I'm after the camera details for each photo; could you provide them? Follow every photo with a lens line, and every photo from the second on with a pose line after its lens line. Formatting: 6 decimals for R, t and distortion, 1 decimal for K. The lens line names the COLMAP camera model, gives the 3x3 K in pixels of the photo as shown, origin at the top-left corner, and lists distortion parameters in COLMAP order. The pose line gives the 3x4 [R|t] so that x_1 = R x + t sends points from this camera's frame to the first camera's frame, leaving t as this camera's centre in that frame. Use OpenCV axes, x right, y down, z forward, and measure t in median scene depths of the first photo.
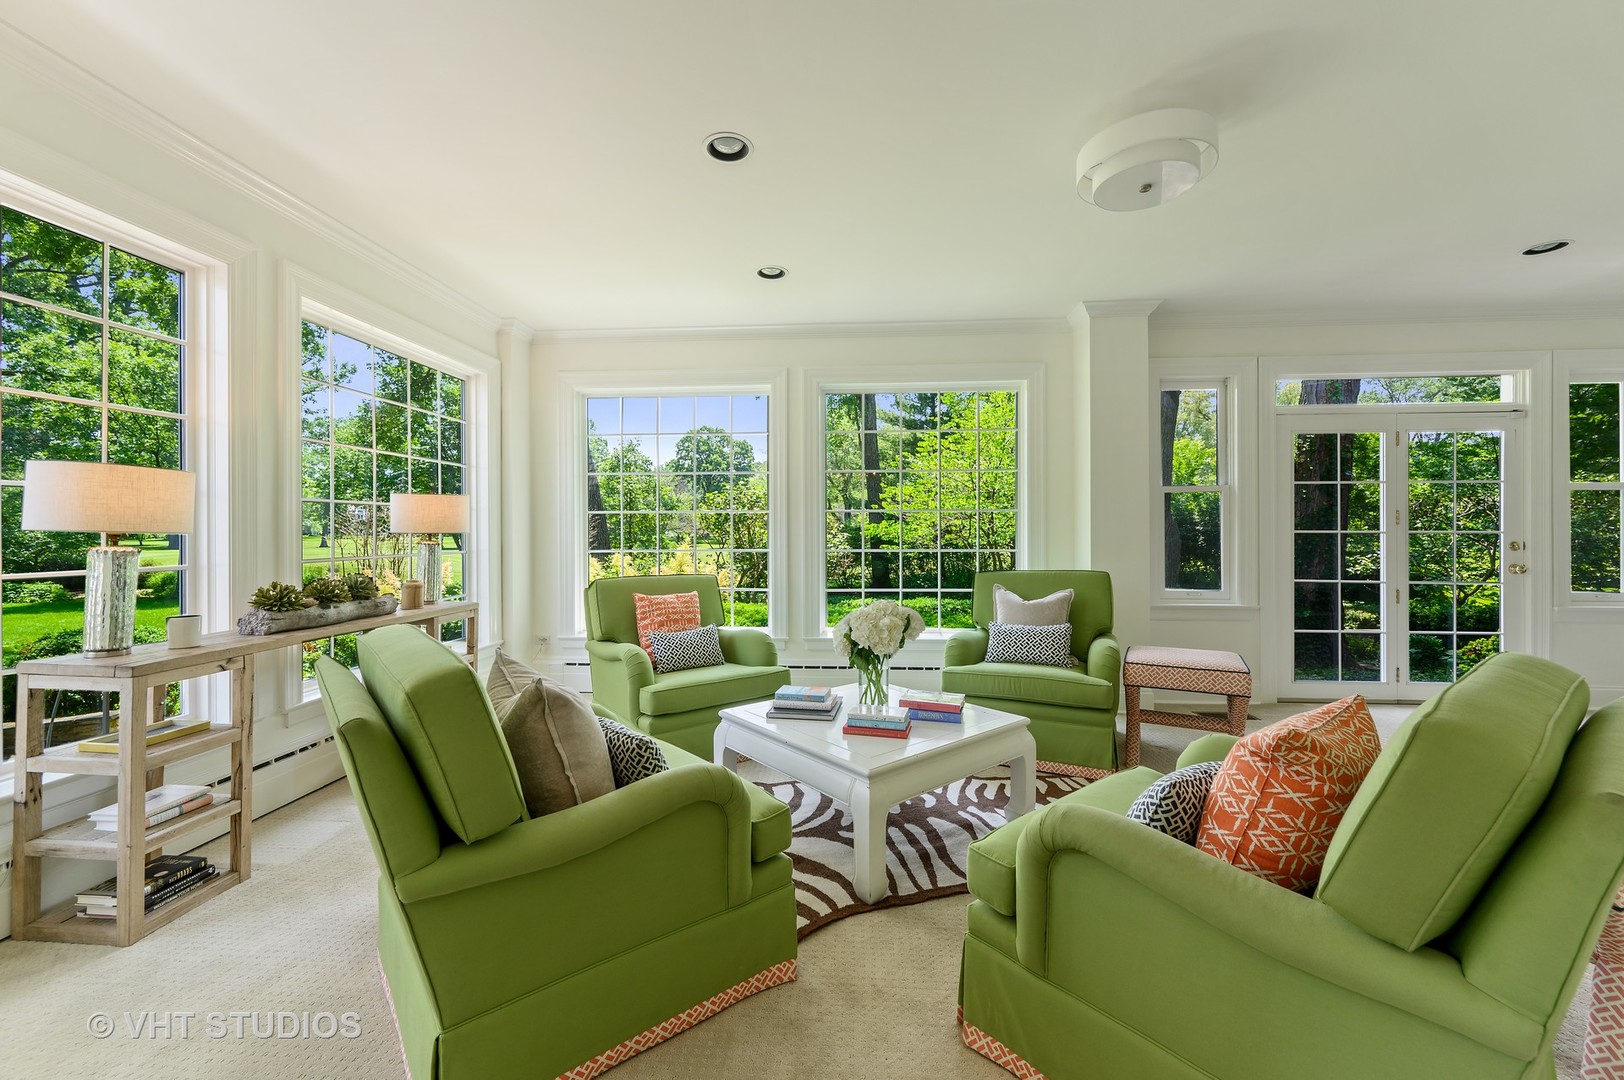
lens RADIAL K [[646.7, 0, 814.1], [0, 646.7, 528.3], [0, 0, 1]] dist [-0.001864, 0.000076]
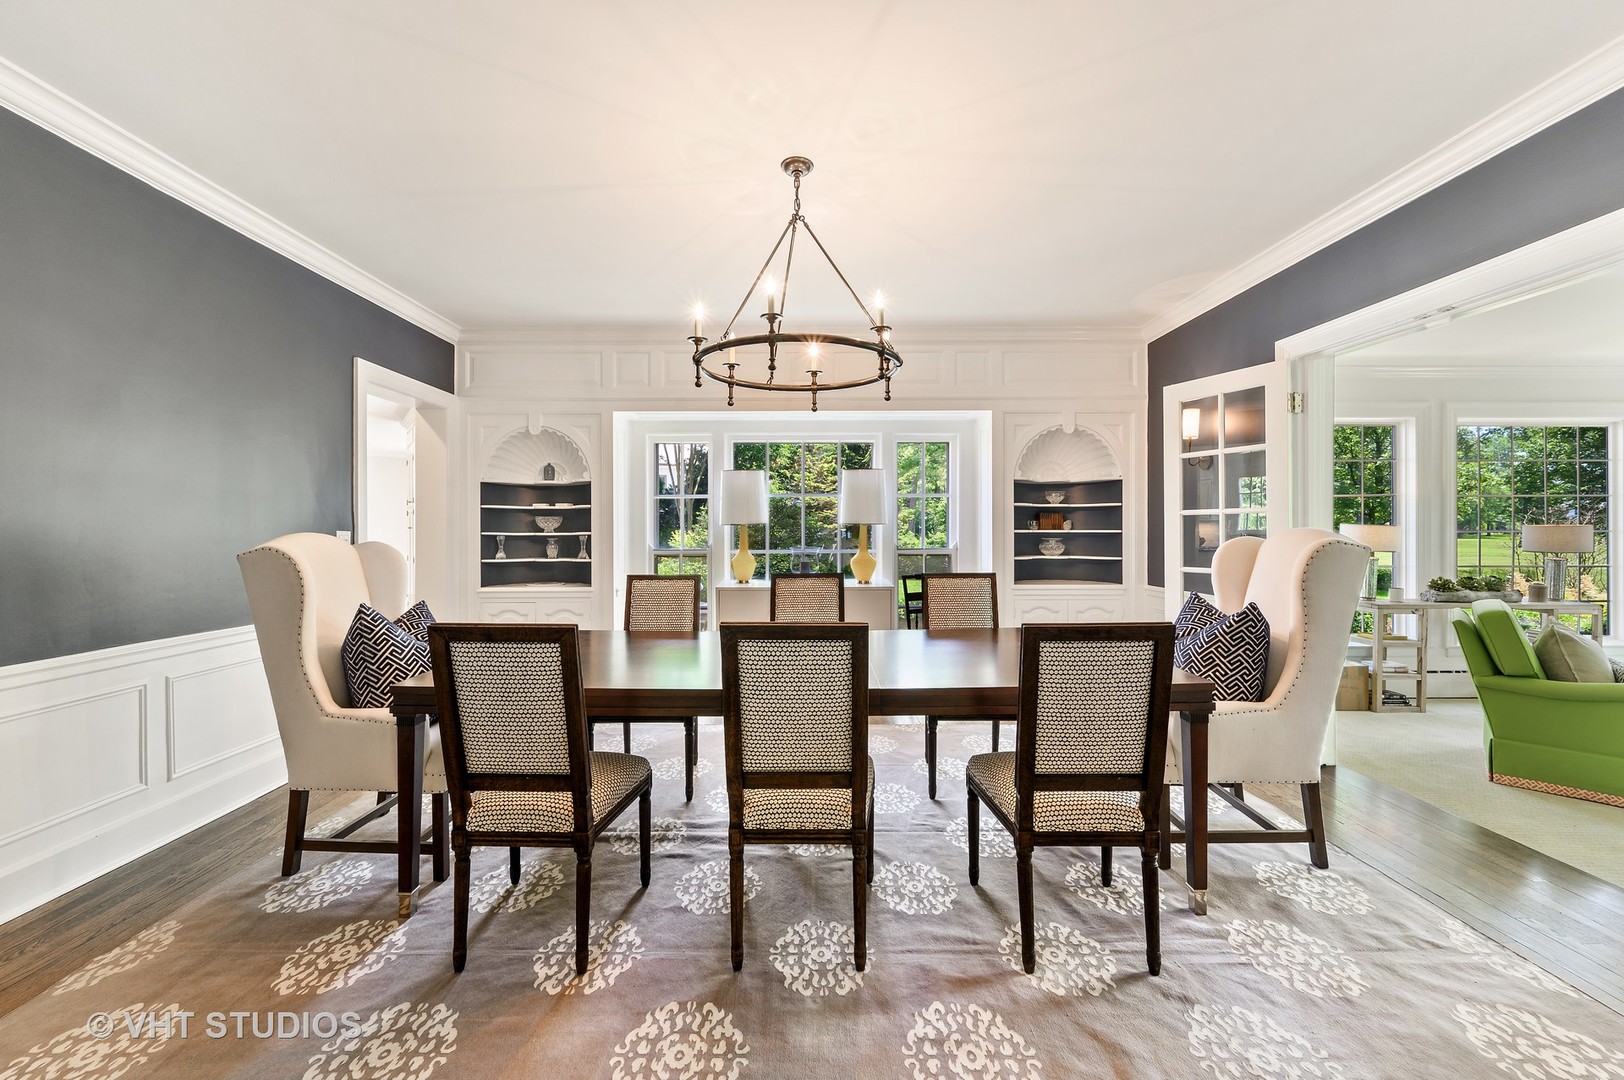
lens RADIAL K [[646.7, 0, 812.0], [0, 646.7, 533.8], [0, 0, 1]] dist [-0.001864, 0.000076]
pose [[0.083053, 0.006520, -0.996524, 1.048077], [0.003961, 0.999969, 0.006872, -0.073050], [0.996537, -0.004518, 0.083024, -1.160233]]
